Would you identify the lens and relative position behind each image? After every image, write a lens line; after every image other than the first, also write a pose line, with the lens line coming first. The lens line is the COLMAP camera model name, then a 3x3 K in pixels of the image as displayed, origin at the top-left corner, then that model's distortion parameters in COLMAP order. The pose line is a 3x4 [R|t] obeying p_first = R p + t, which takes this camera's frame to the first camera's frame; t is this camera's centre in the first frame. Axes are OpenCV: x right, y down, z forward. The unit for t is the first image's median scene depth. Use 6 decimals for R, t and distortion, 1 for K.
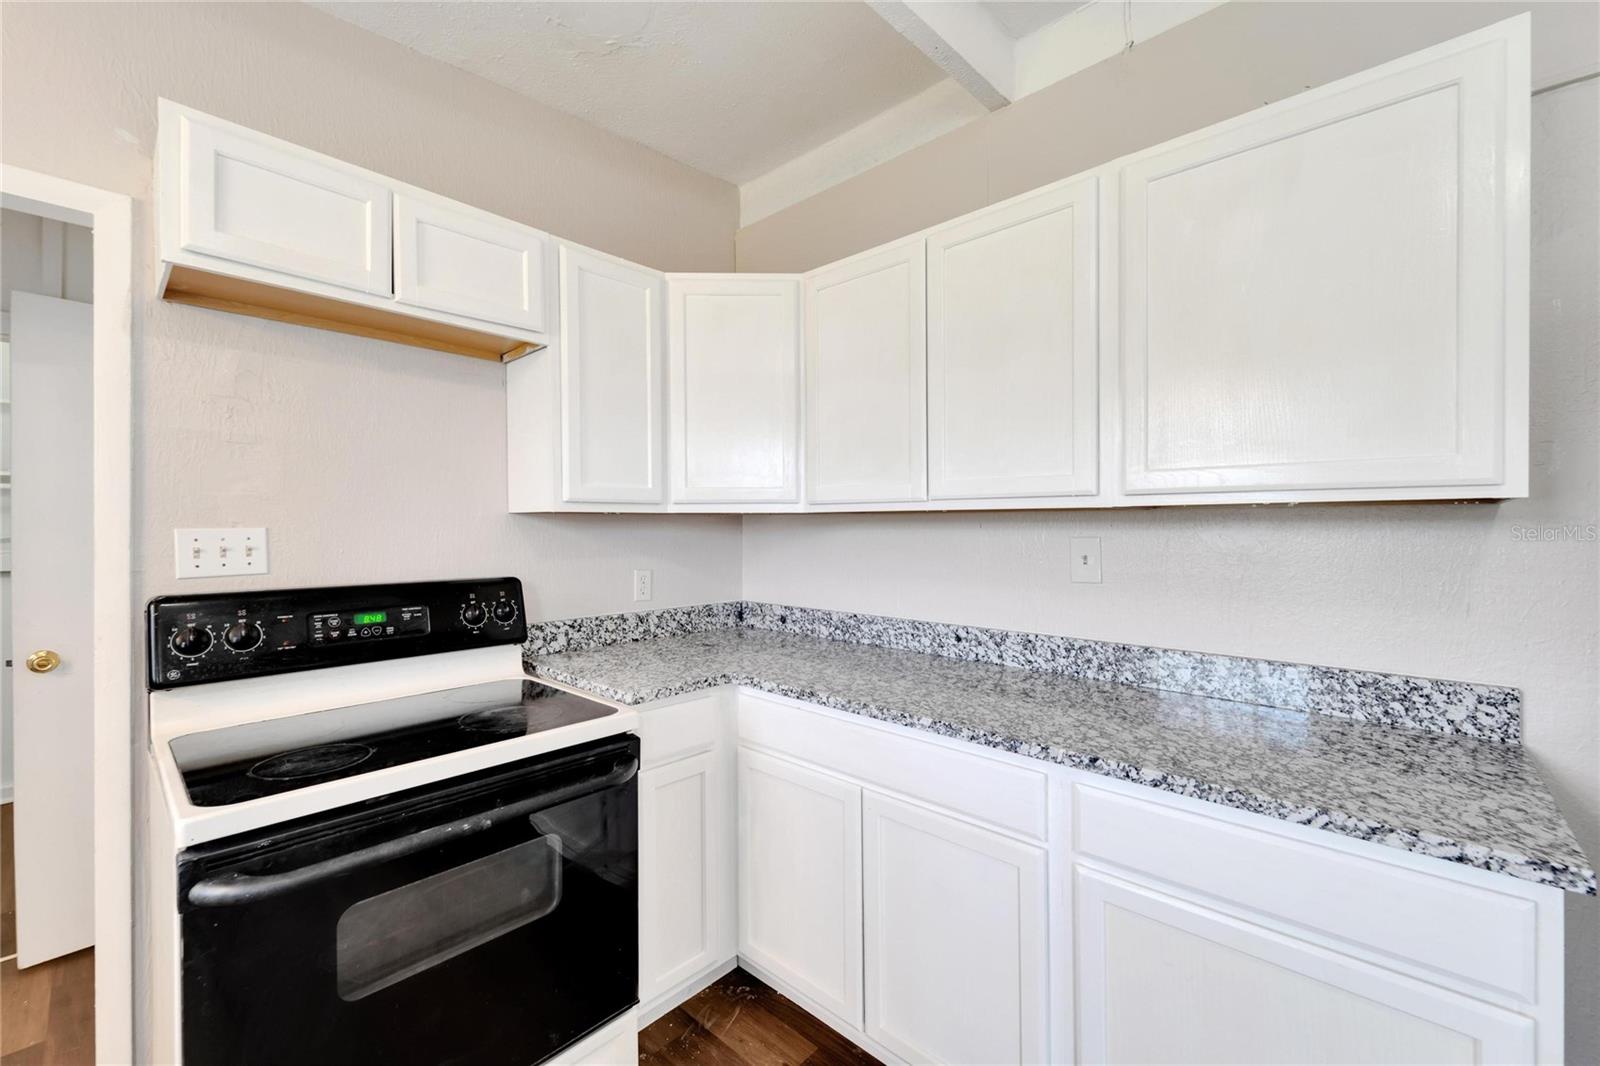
lens RADIAL K [[645.6, 0, 785.4], [0, 645.6, 528.6], [0, 0, 1]] dist [0.003839, -0.000316]
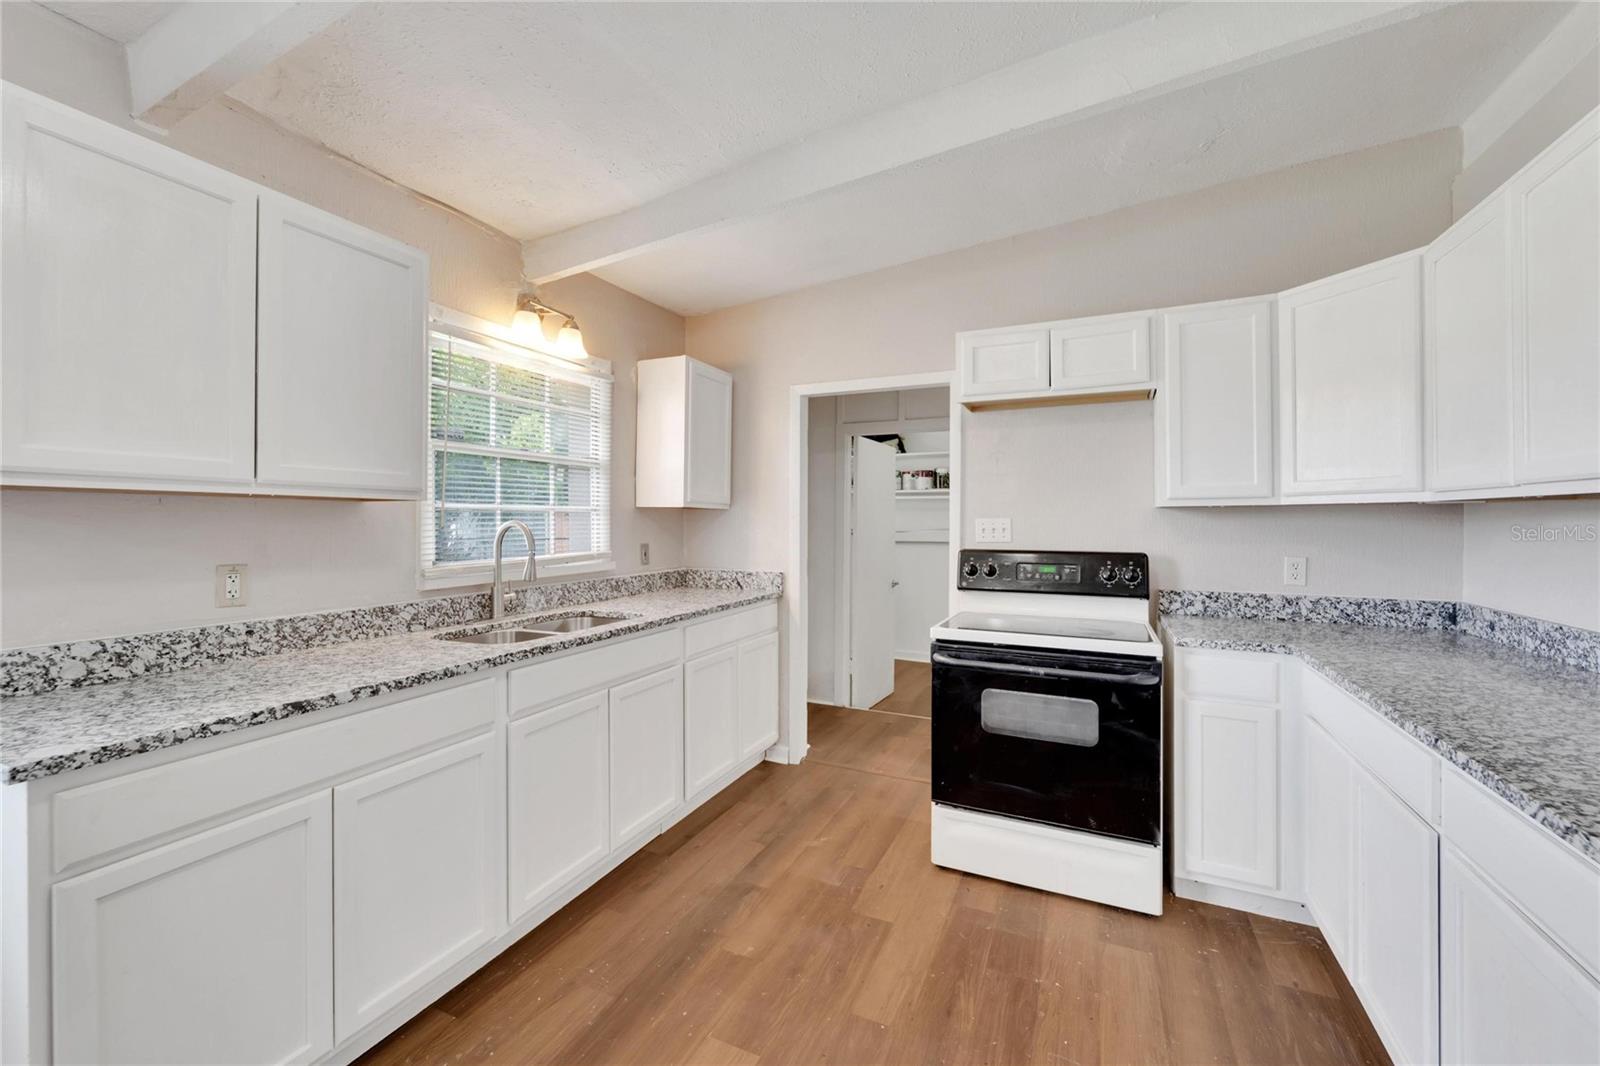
lens RADIAL K [[649.6, 0, 791.1], [0, 649.6, 530.6], [0, 0, 1]] dist [0.001356, -0.000924]
pose [[0.312152, 0.015306, -0.949909, 0.718747], [-0.001200, 0.999876, 0.015716, 0.004177], [0.950031, -0.003766, 0.312132, -0.193319]]
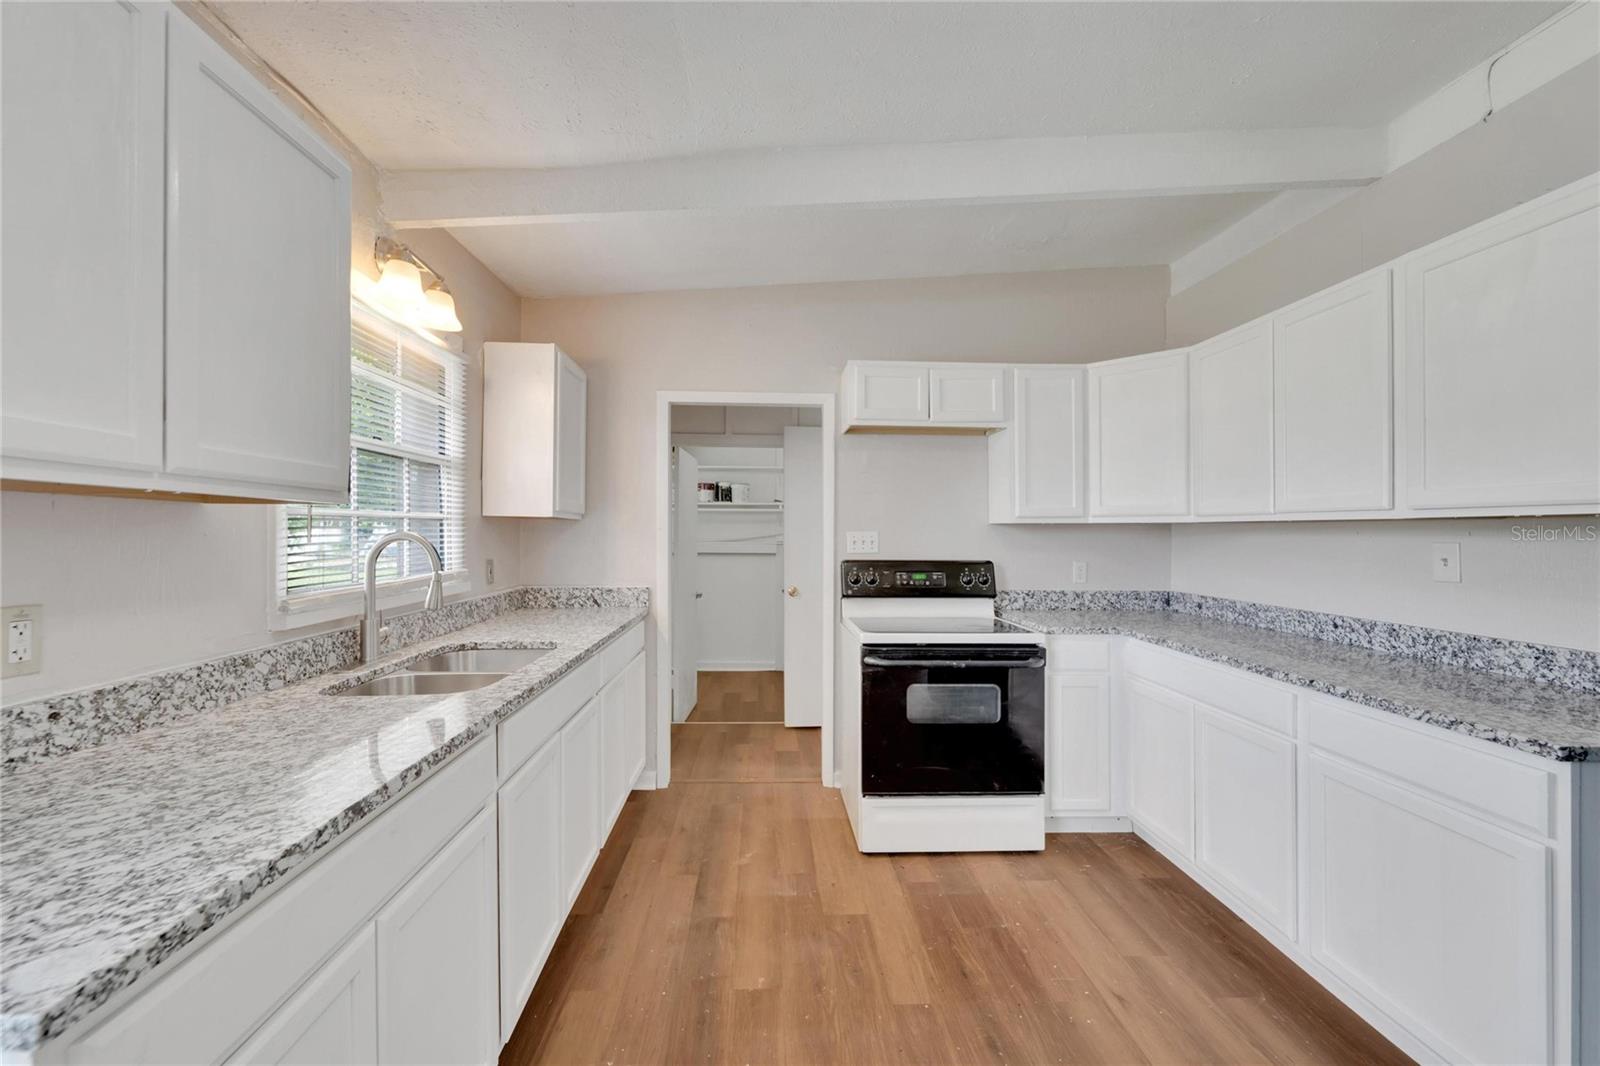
lens RADIAL K [[640.7, 0, 792.9], [0, 640.7, 537.5], [0, 0, 1]] dist [0.009783, -0.004704]
pose [[0.717994, 0.009992, -0.695977, 0.415047], [-0.006139, 0.999949, 0.008023, 0.001945], [0.696022, -0.001487, 0.718019, -0.632131]]
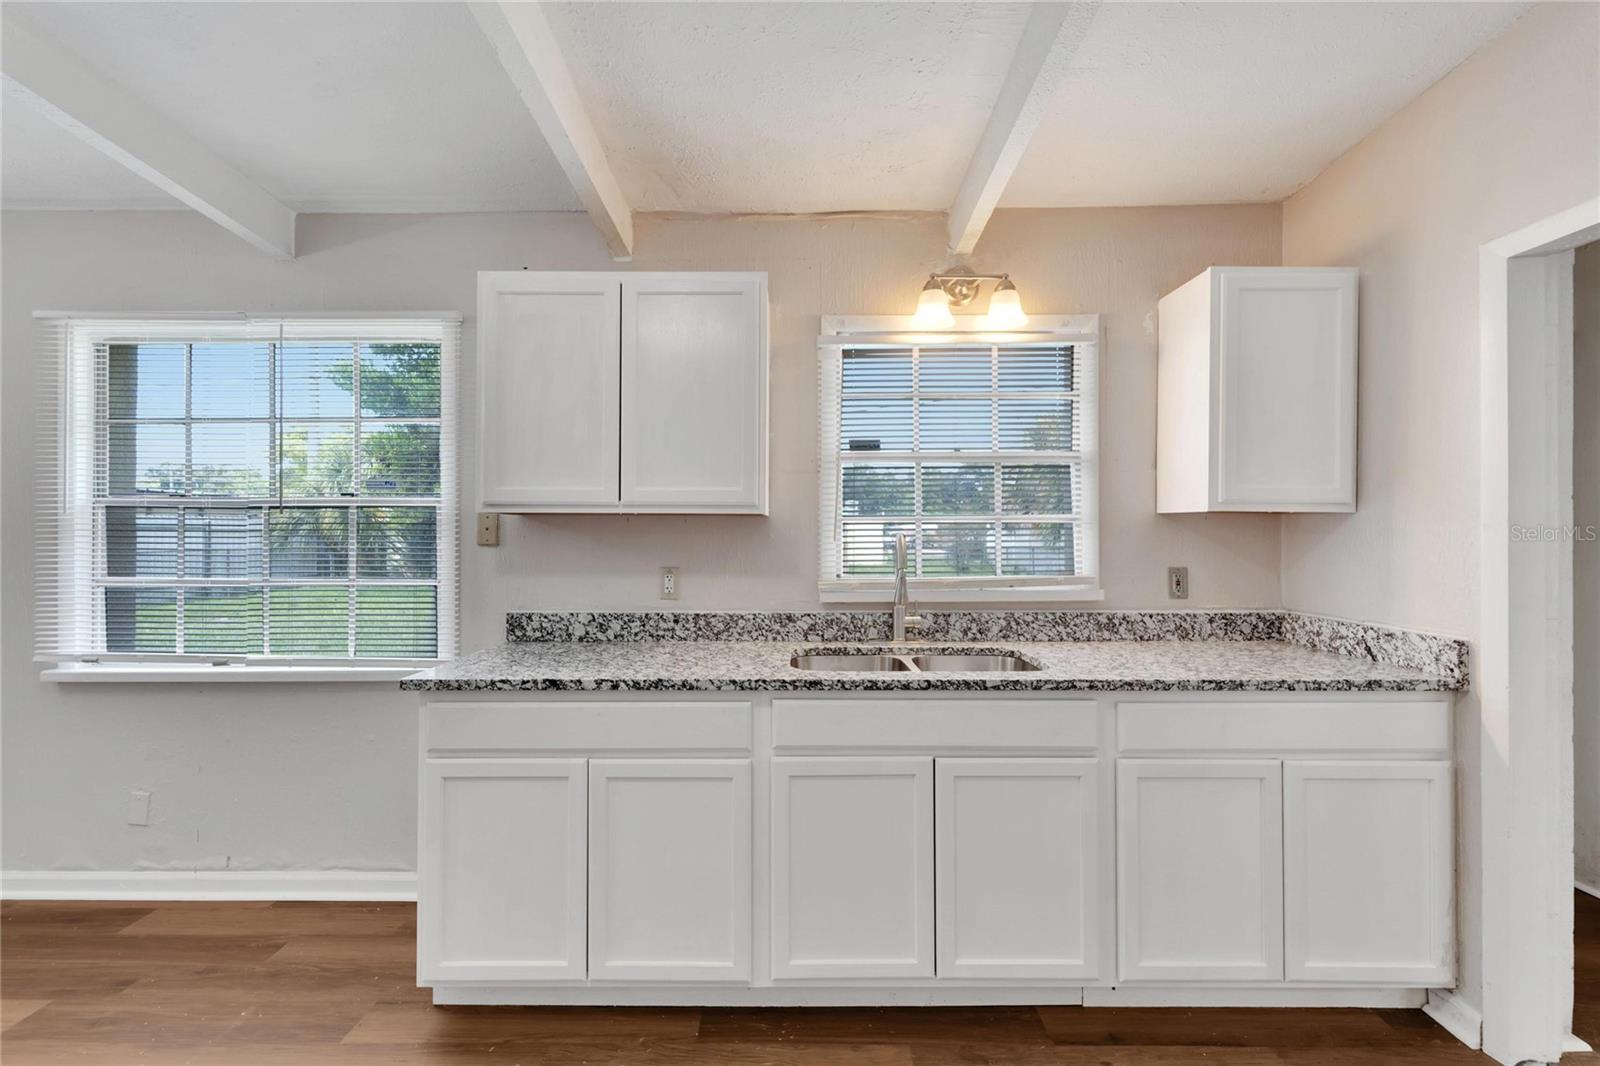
lens RADIAL K [[645.6, 0, 785.4], [0, 645.6, 528.6], [0, 0, 1]] dist [0.003839, -0.000316]
pose [[-0.736901, -0.002641, -0.675996, 0.204001], [0.001448, 0.999984, -0.005485, 0.002744], [0.676000, -0.005020, -0.736885, 0.421353]]
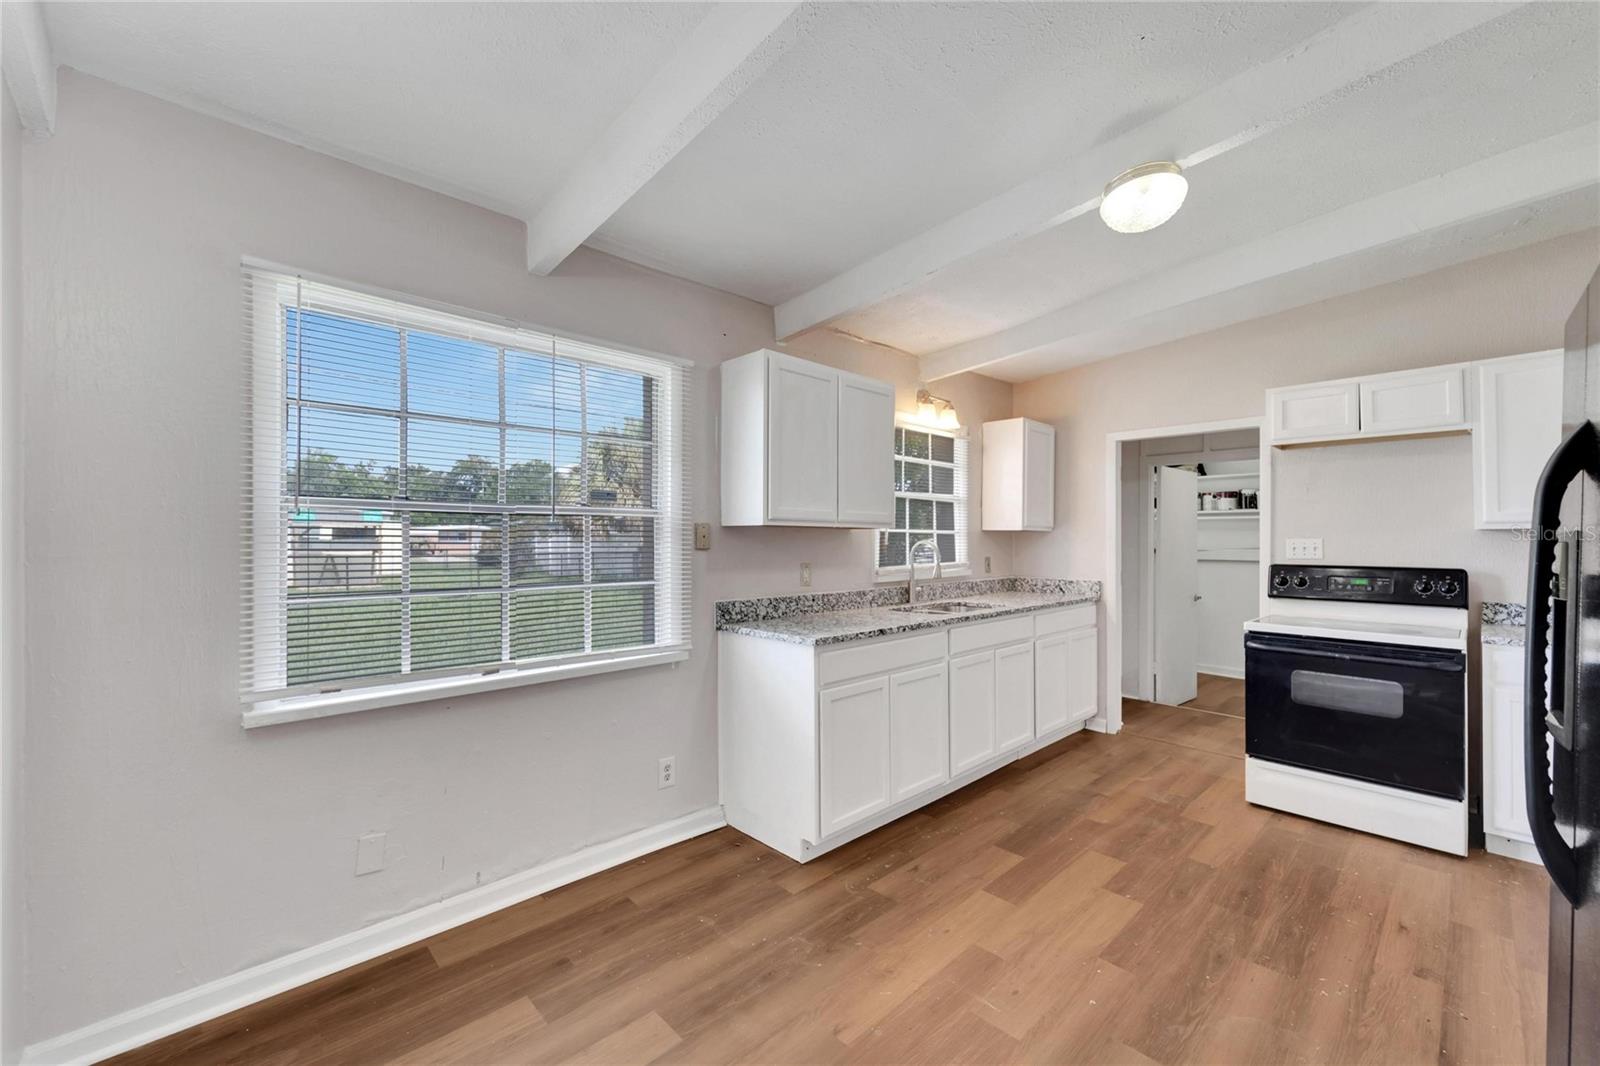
lens RADIAL K [[640.7, 0, 792.9], [0, 640.7, 537.5], [0, 0, 1]] dist [0.009783, -0.004704]
pose [[-0.064778, -0.000763, -0.997899, 1.373076], [-0.001934, 0.999998, -0.000639, -0.001349], [0.997898, 0.001888, -0.064779, -0.619946]]
